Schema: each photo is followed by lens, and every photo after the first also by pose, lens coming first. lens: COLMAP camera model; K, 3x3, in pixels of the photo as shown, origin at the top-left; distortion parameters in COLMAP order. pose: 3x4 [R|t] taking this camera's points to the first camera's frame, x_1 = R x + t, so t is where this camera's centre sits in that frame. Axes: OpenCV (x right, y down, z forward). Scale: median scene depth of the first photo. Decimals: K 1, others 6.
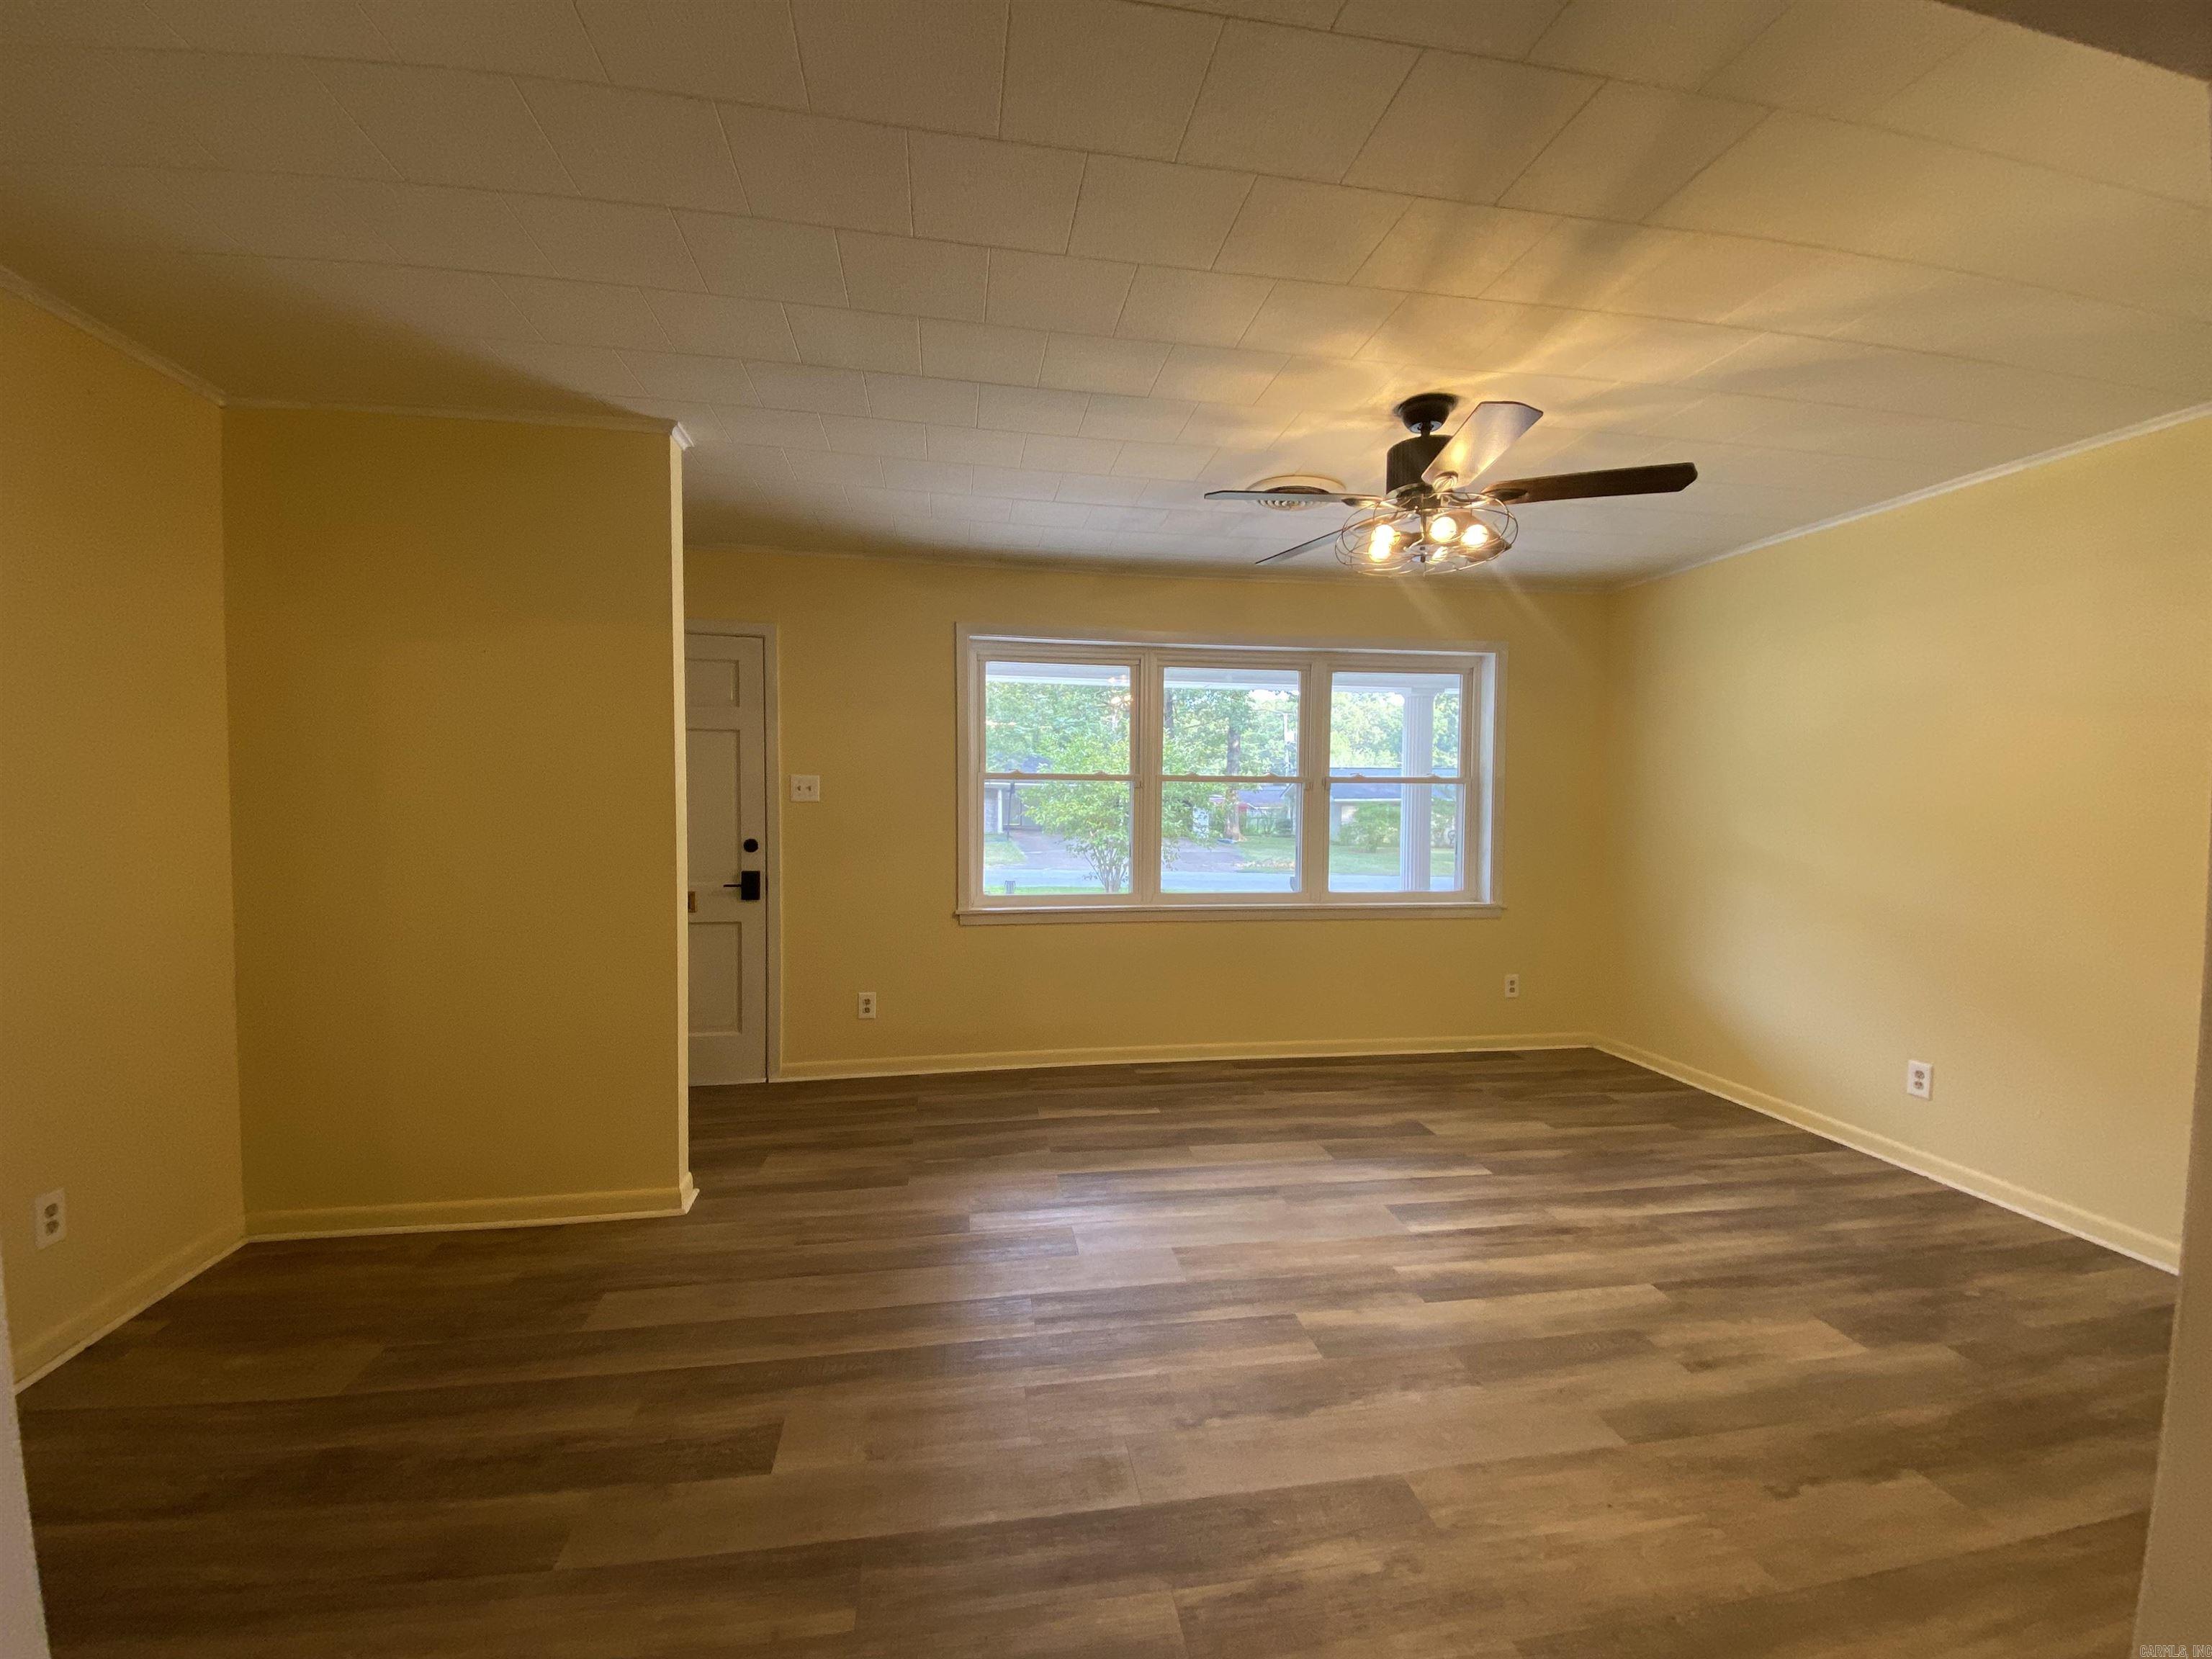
lens RADIAL K [[902.9, 0, 1103.1], [0, 902.9, 834.4], [0, 0, 1]] dist [0.026276, -0.023483]
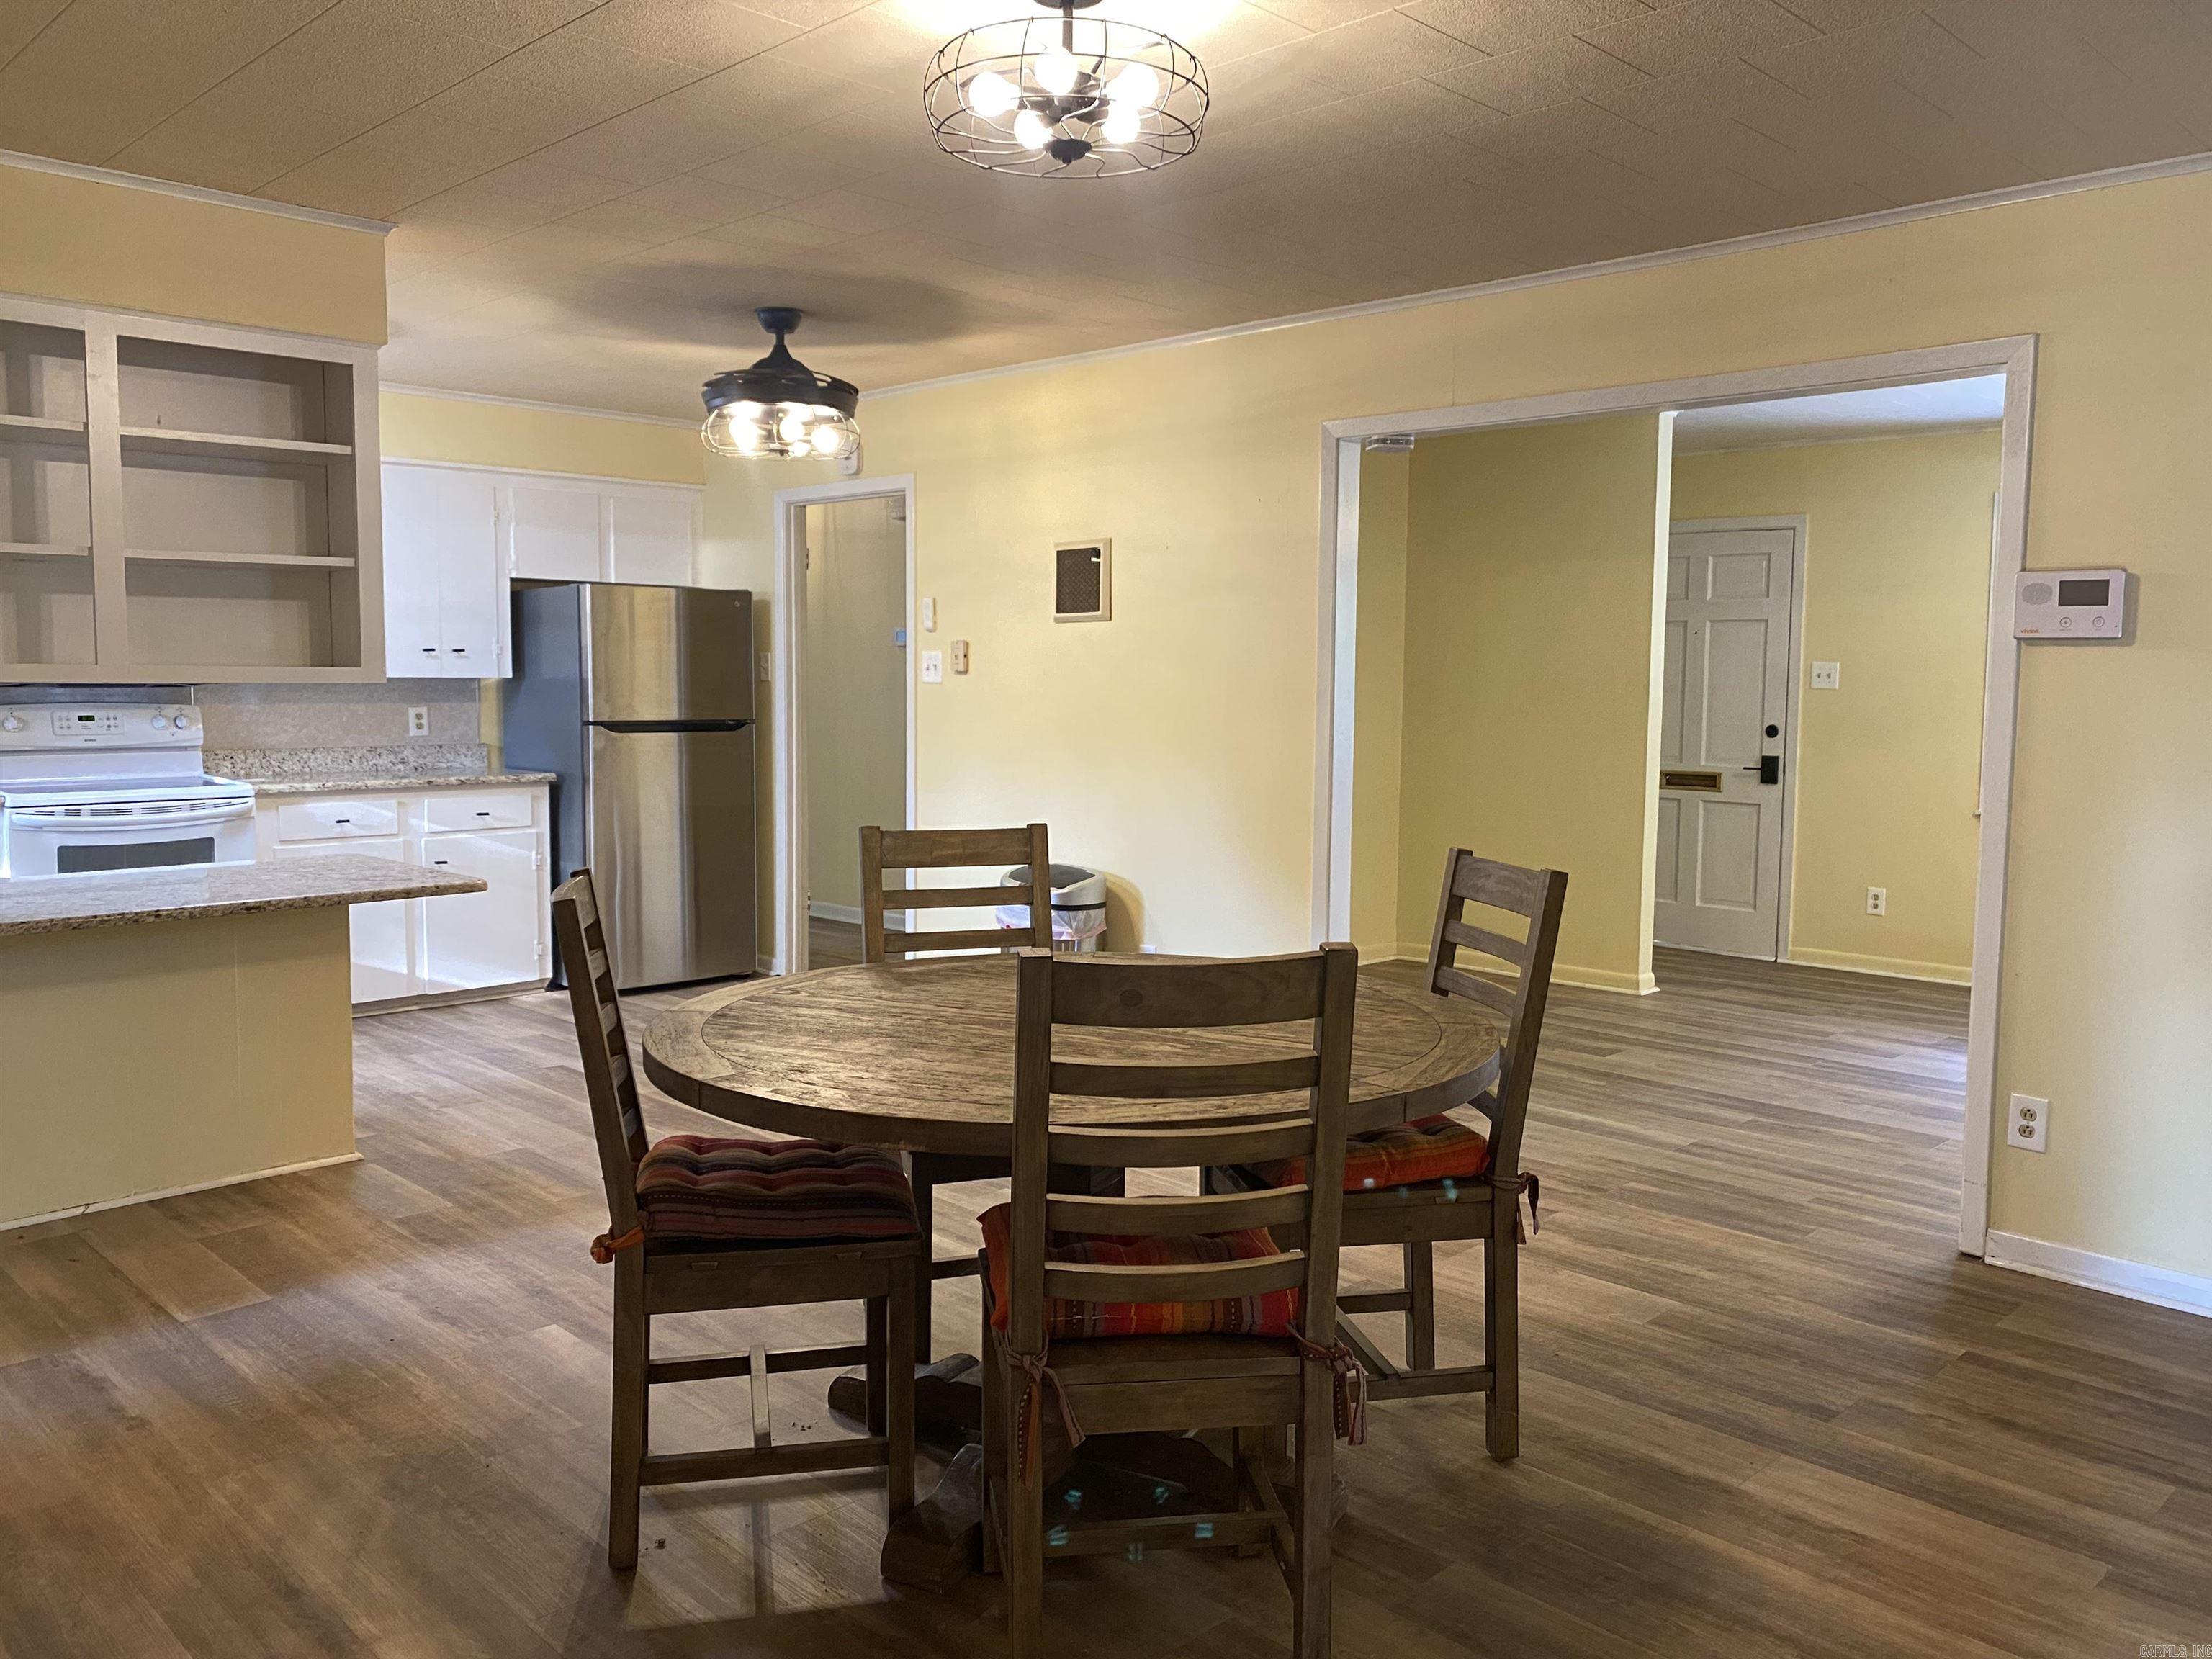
lens RADIAL K [[1686.3, 0, 1090.5], [0, 1686.3, 831.5], [0, 0, 1]] dist [0.055324, -0.078720]
pose [[0.563076, 0.074349, -0.823054, 0.997968], [-0.037950, 0.997220, 0.064119, 0.040725], [0.825533, -0.004869, 0.564333, -0.944352]]
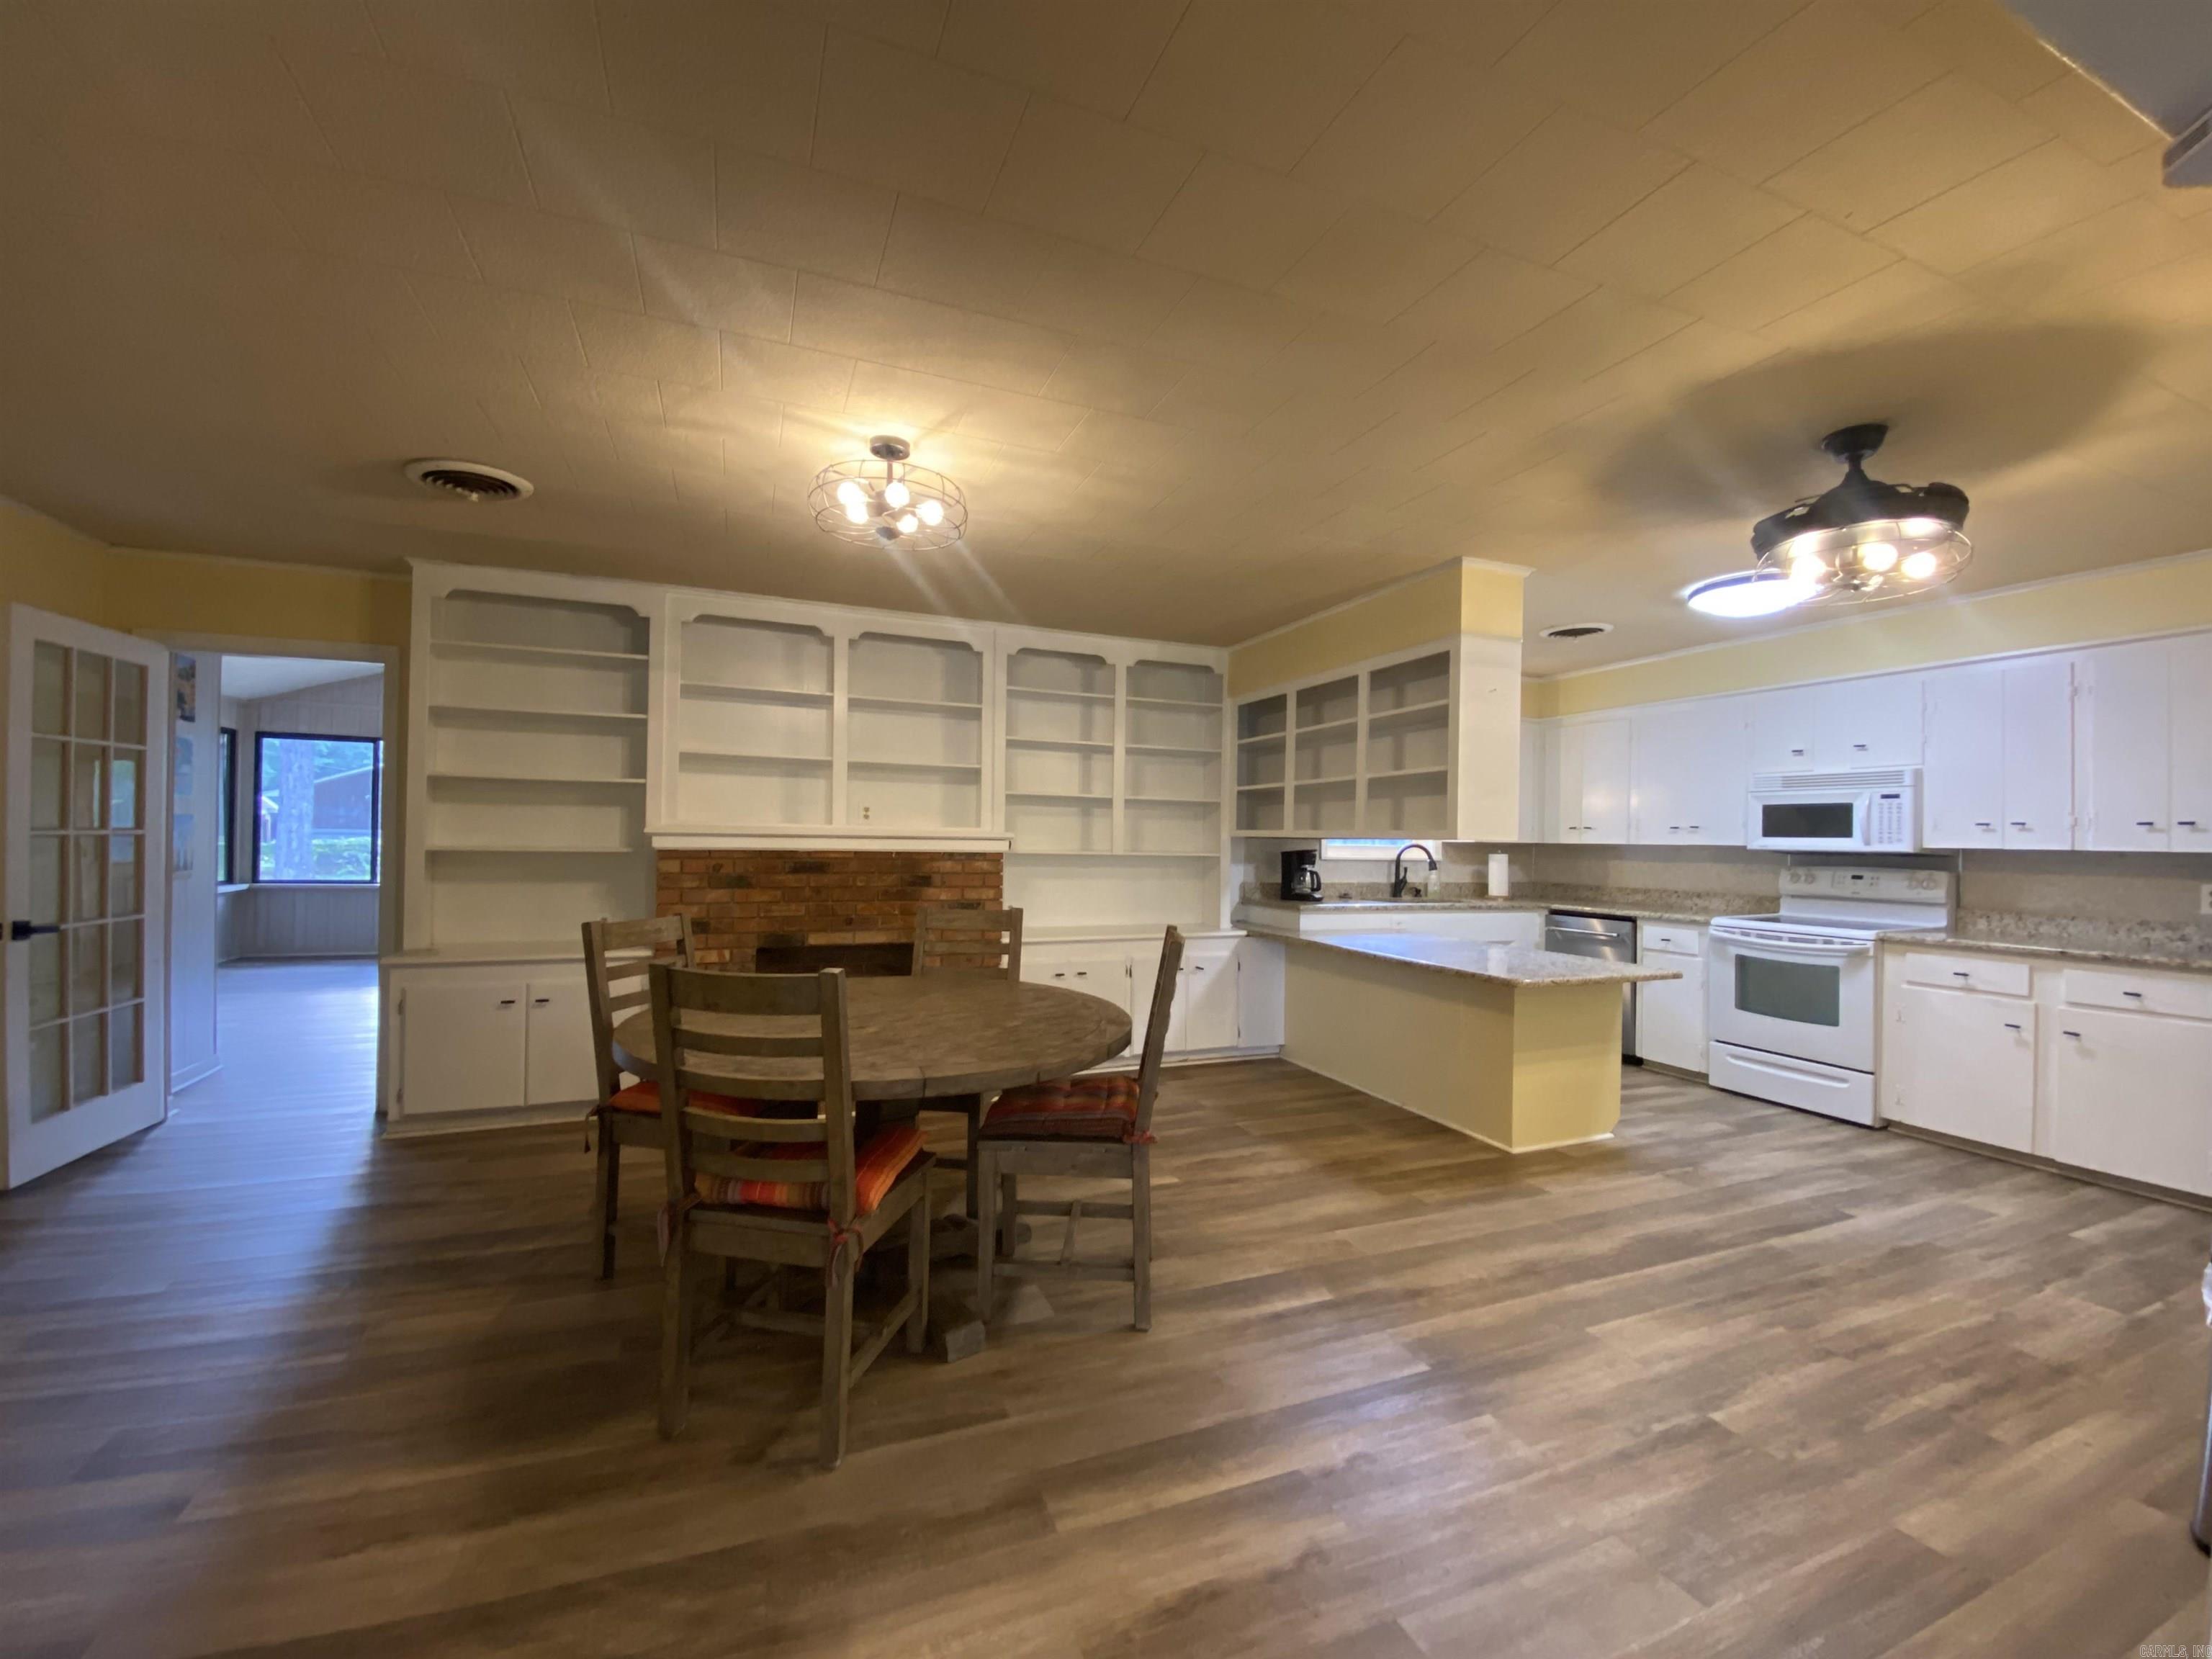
lens RADIAL K [[902.9, 0, 1103.1], [0, 902.9, 834.4], [0, 0, 1]] dist [0.026276, -0.023483]
pose [[-0.978252, -0.025358, -0.205864, 0.258254], [-0.033483, 0.998788, 0.036077, -0.001044], [0.204699, 0.042185, -0.977915, 0.366787]]
